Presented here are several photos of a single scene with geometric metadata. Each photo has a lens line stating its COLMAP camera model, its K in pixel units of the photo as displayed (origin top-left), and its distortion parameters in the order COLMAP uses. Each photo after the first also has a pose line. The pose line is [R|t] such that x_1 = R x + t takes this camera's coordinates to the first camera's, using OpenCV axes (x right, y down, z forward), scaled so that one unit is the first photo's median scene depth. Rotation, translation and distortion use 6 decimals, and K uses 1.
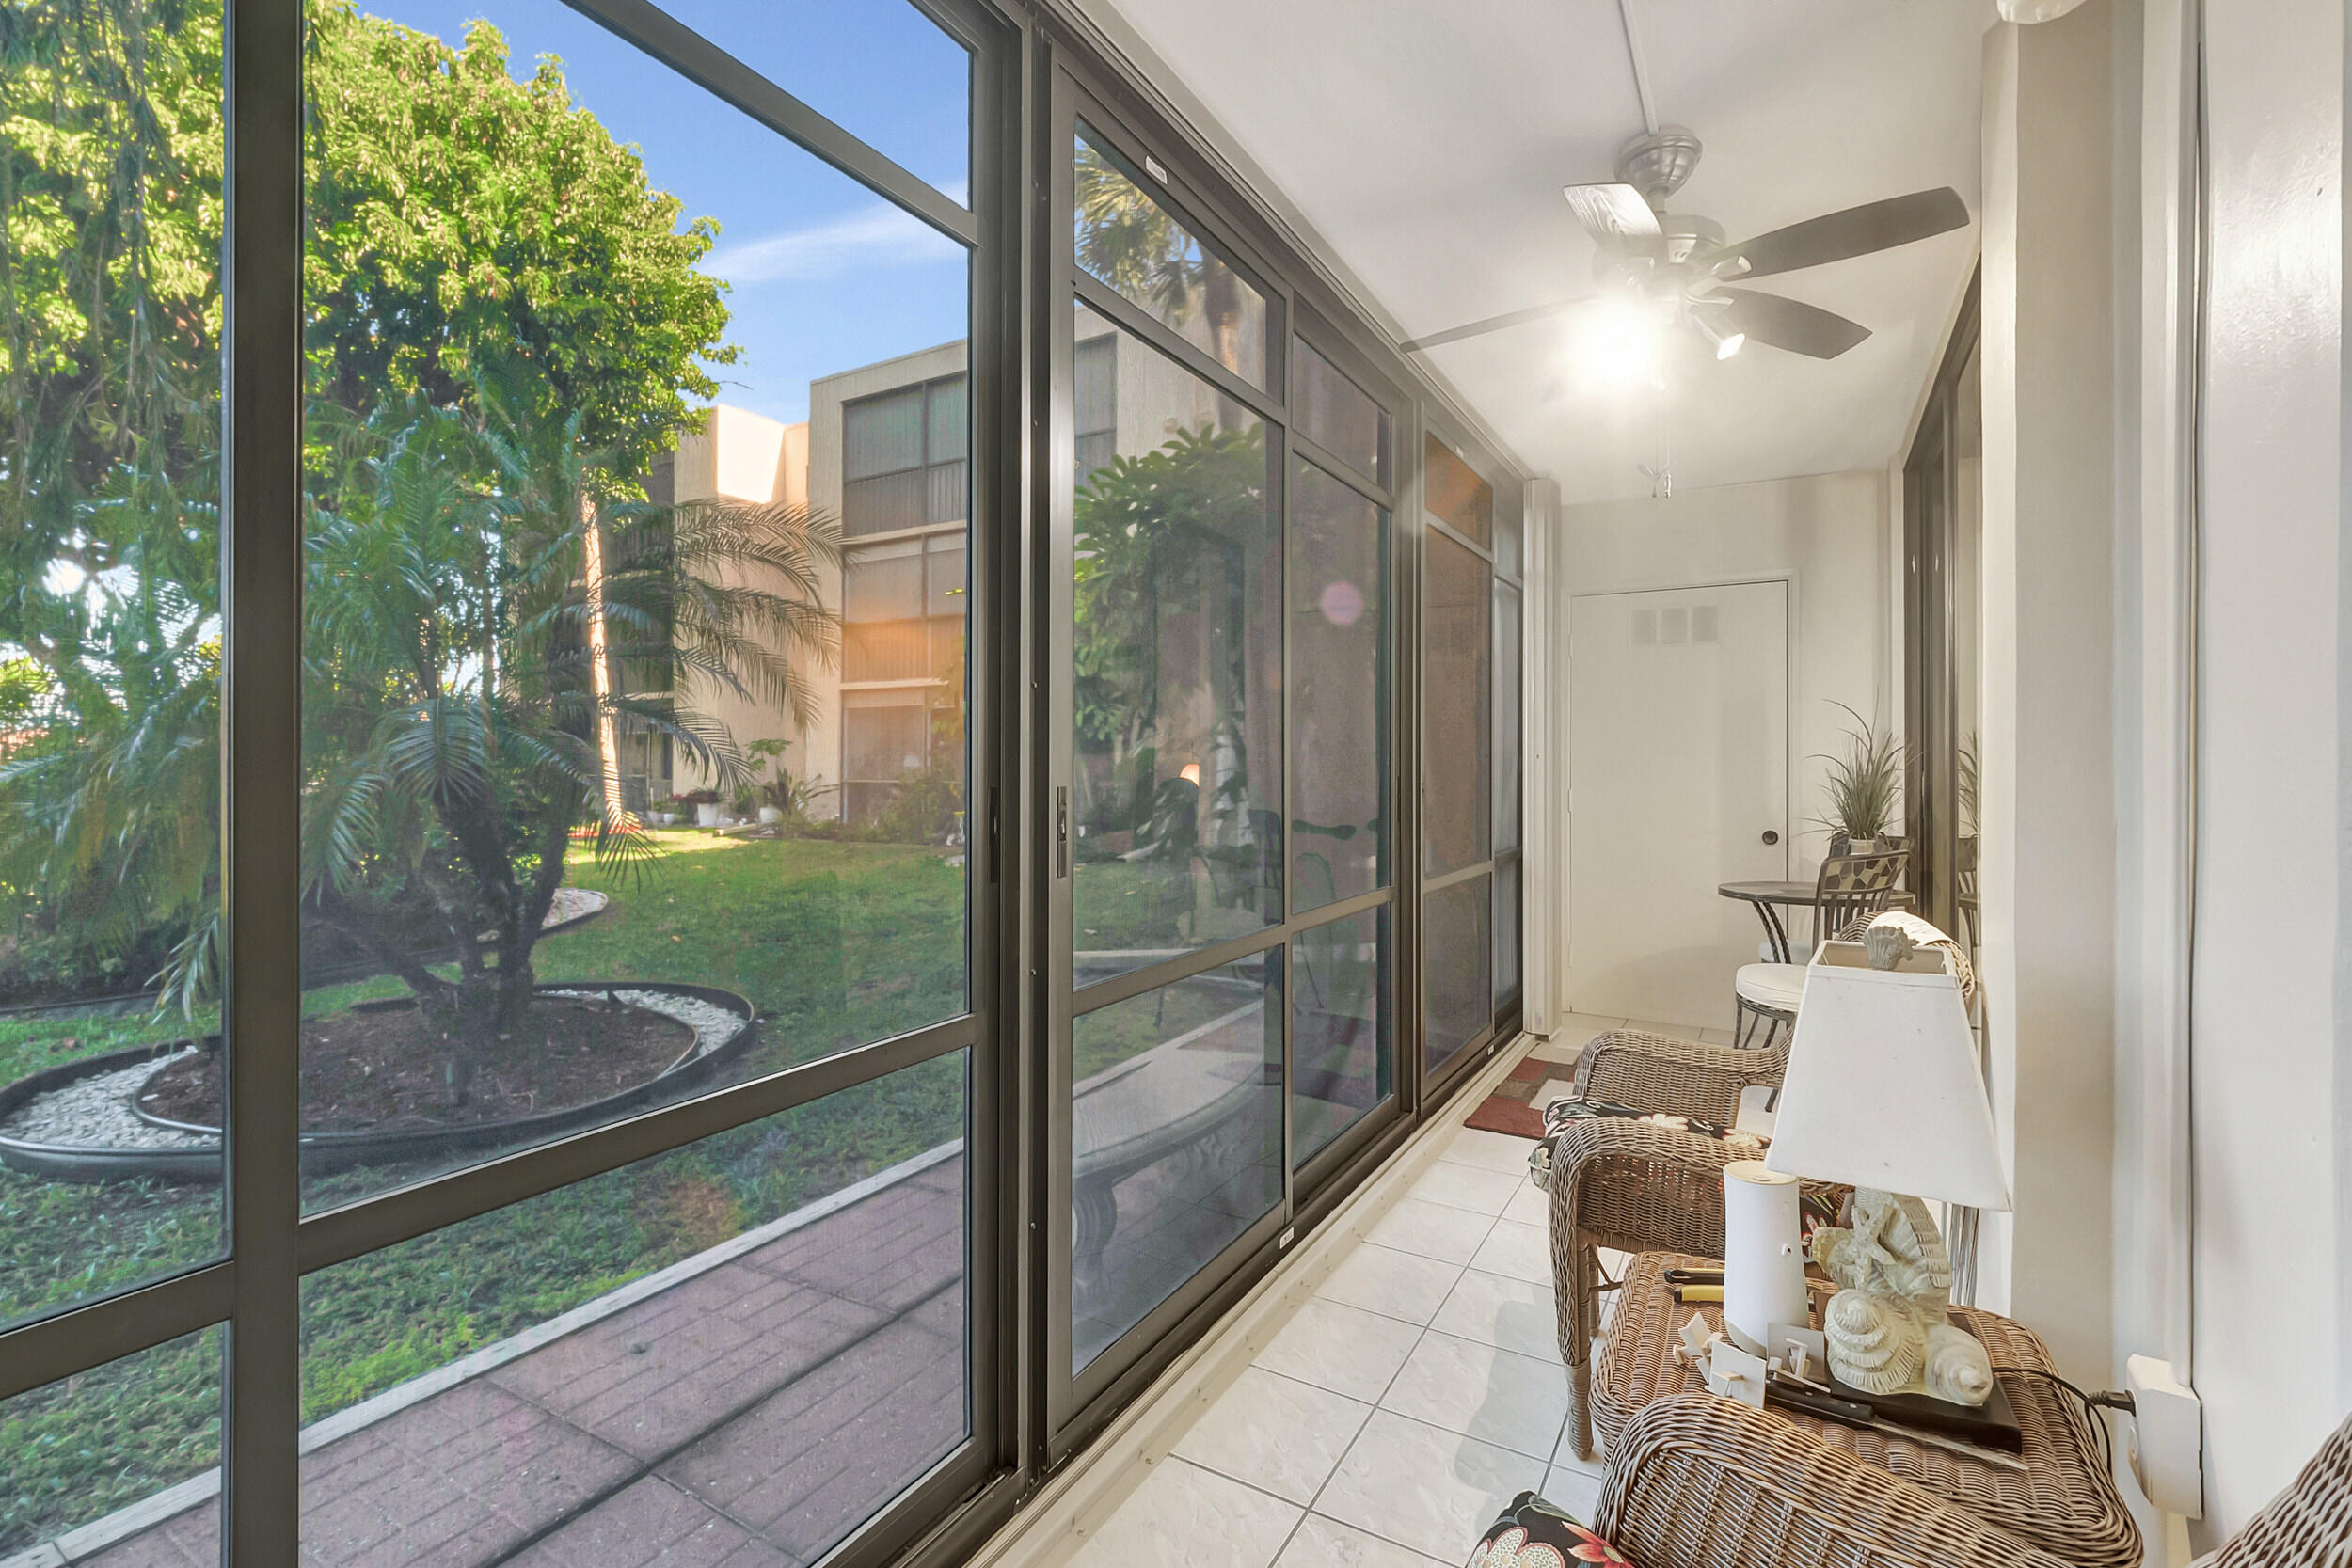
lens RADIAL K [[1042.2, 0, 1177.5], [0, 1042.2, 766.3], [0, 0, 1]] dist [0.001087, -0.000881]
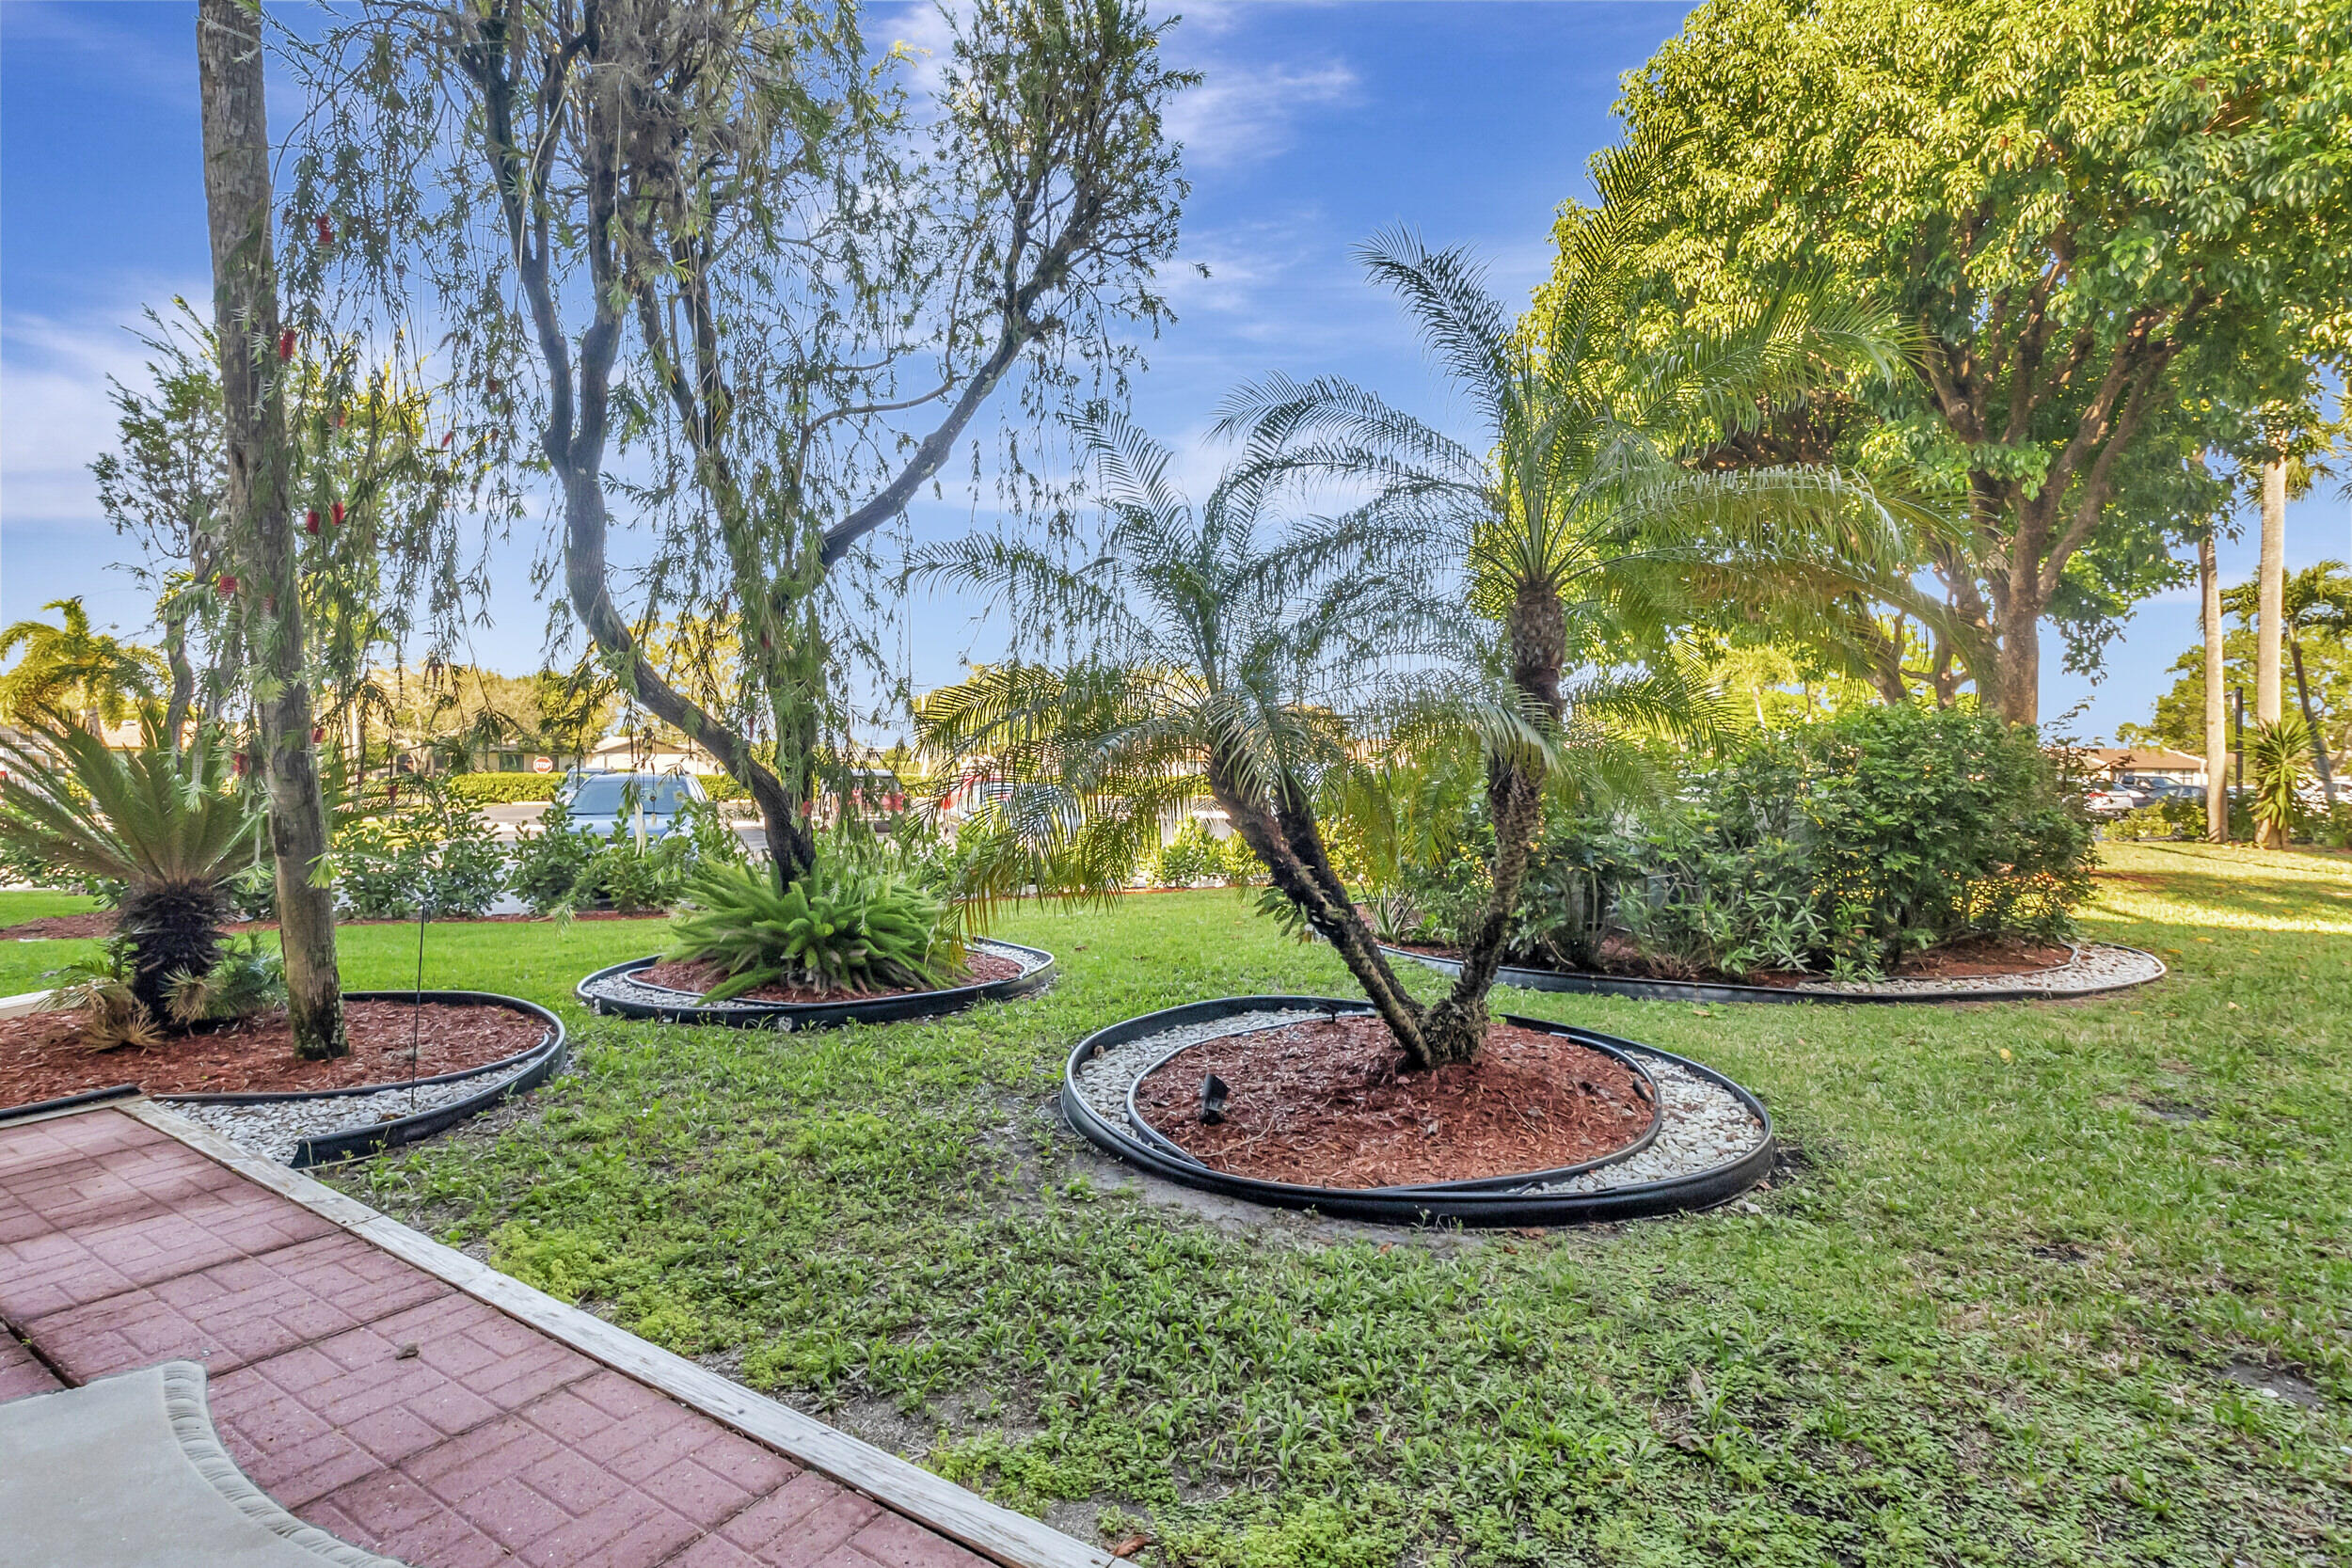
lens RADIAL K [[1042.2, 0, 1177.5], [0, 1042.2, 766.3], [0, 0, 1]] dist [0.001087, -0.000881]
pose [[0.014020, -0.008192, -0.999868, 0.098564], [-0.011425, 0.999900, -0.008353, 0.006204], [0.999836, 0.011541, 0.013925, 0.384973]]
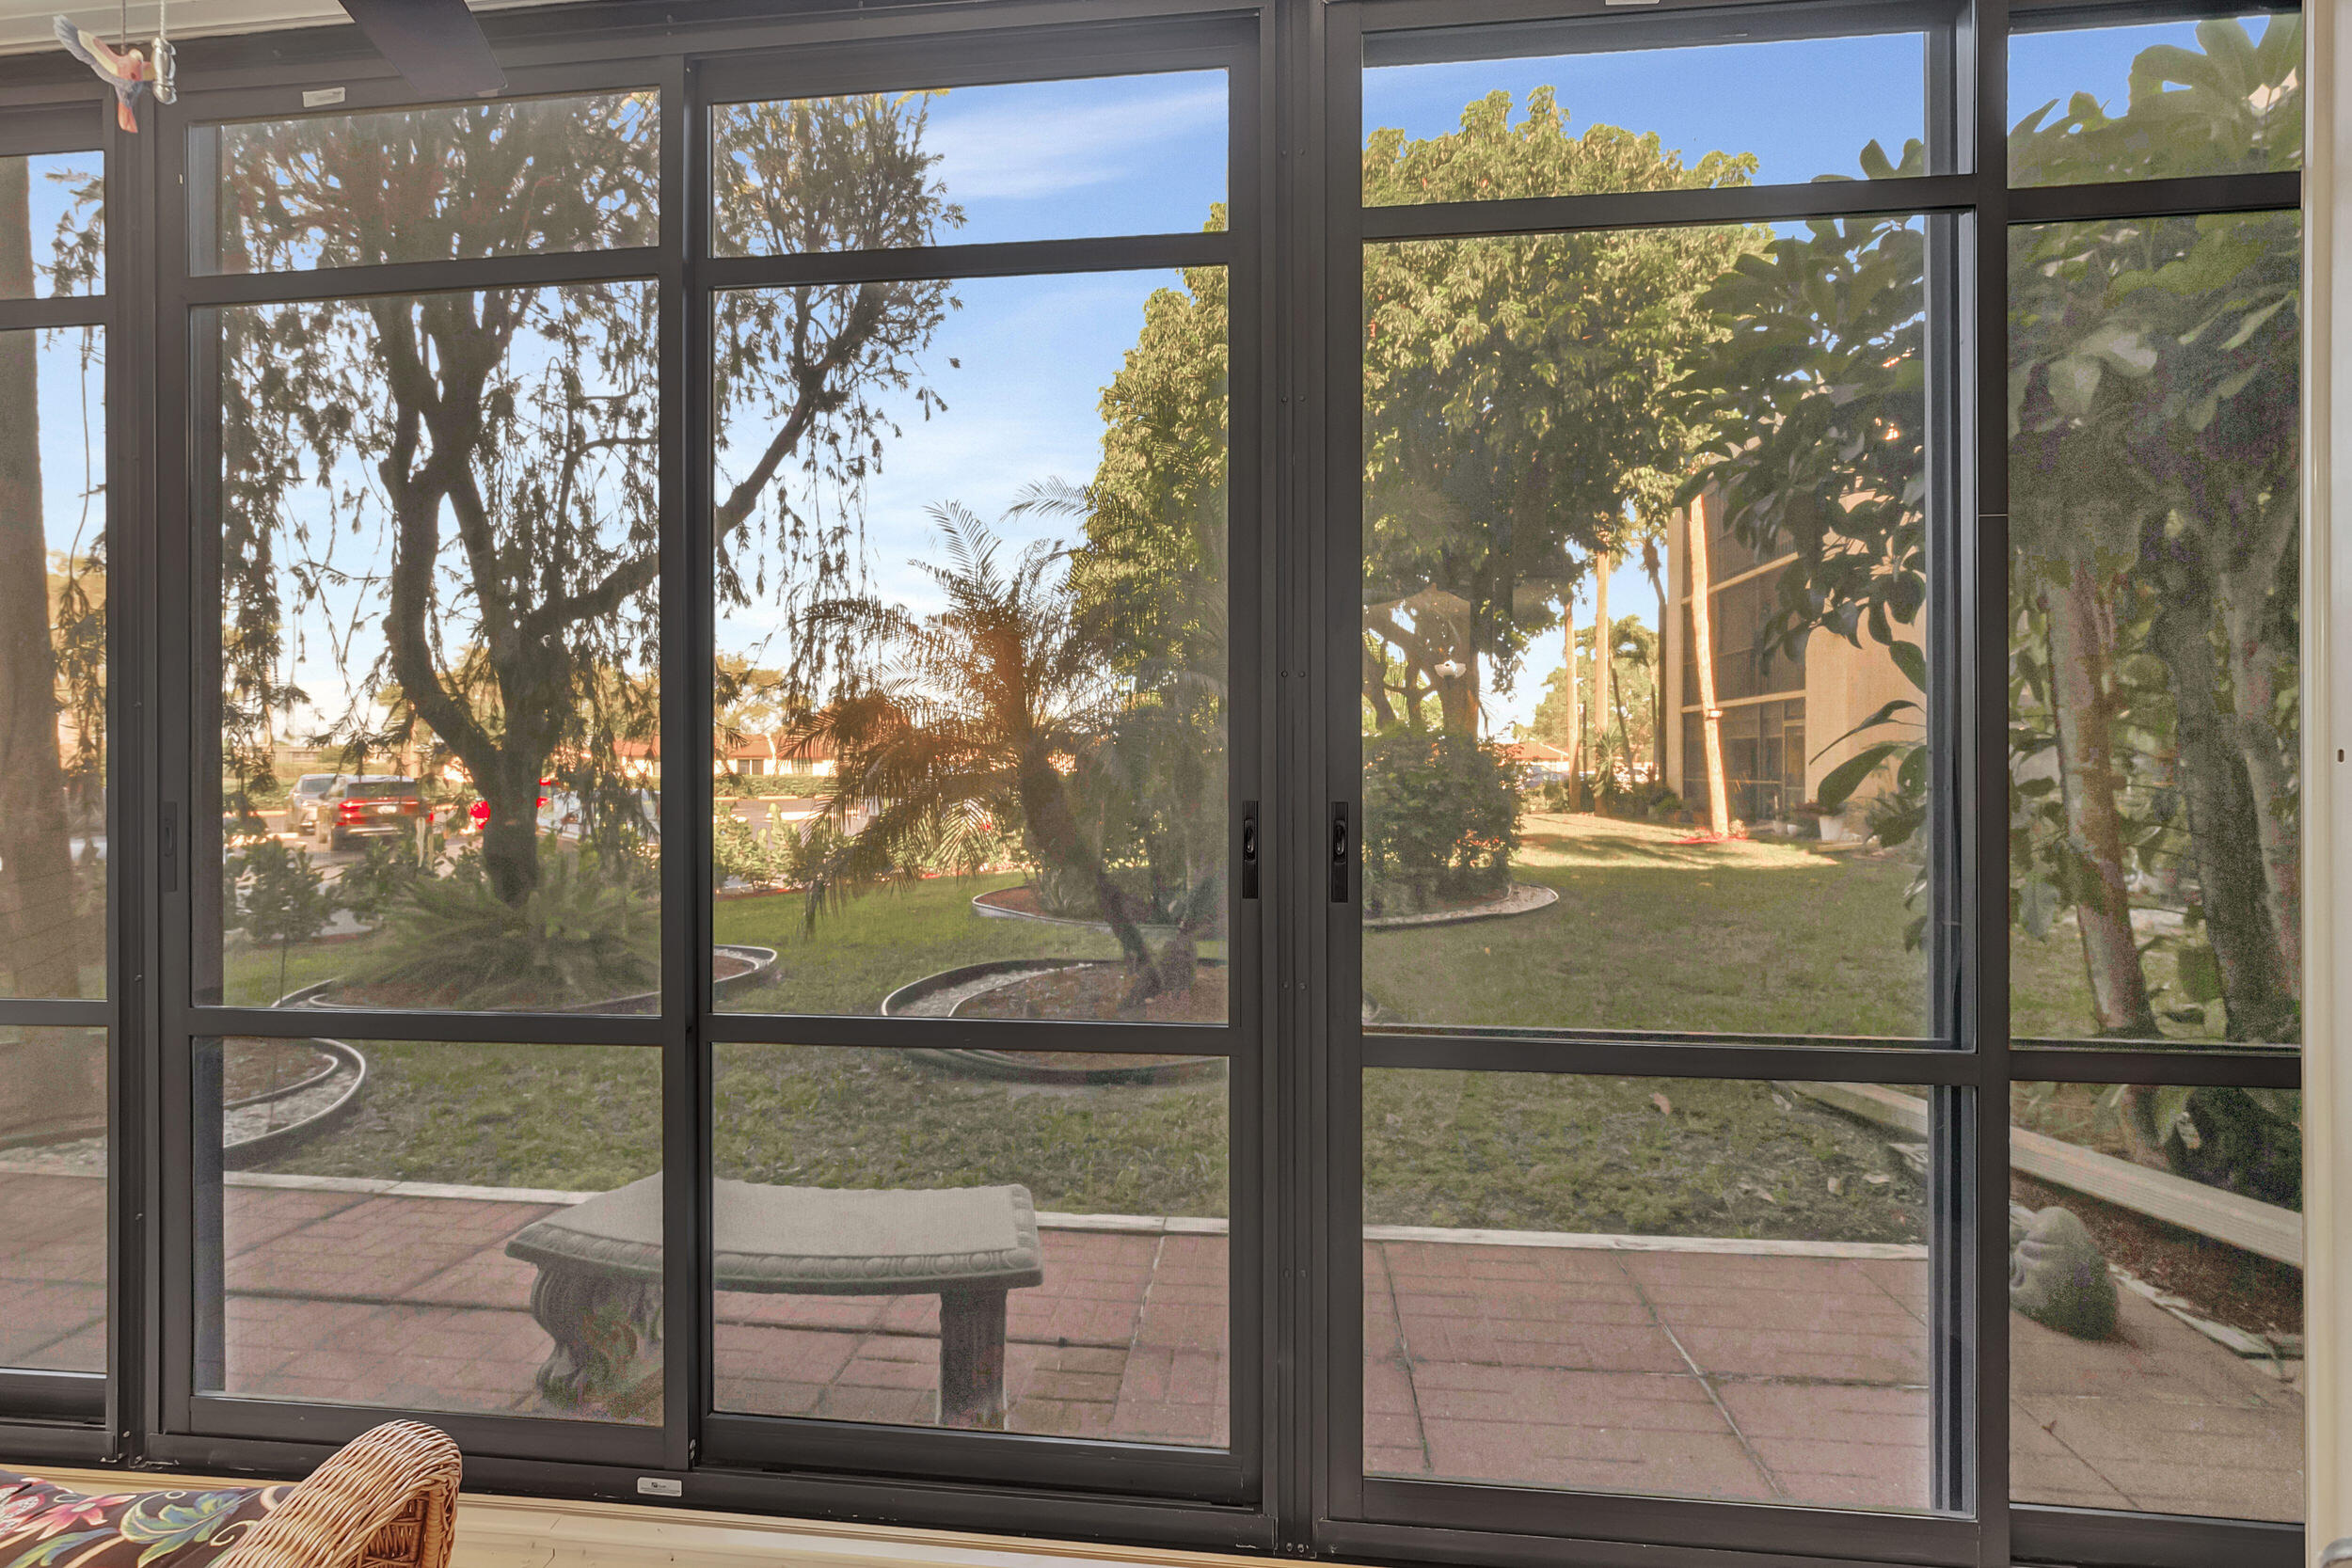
lens RADIAL K [[1042.2, 0, 1177.5], [0, 1042.2, 766.3], [0, 0, 1]] dist [0.001087, -0.000881]
pose [[0.424604, -0.007835, -0.905345, 0.206669], [0.003634, 0.999969, -0.006949, 0.002543], [0.905372, -0.000339, 0.424620, 0.254960]]
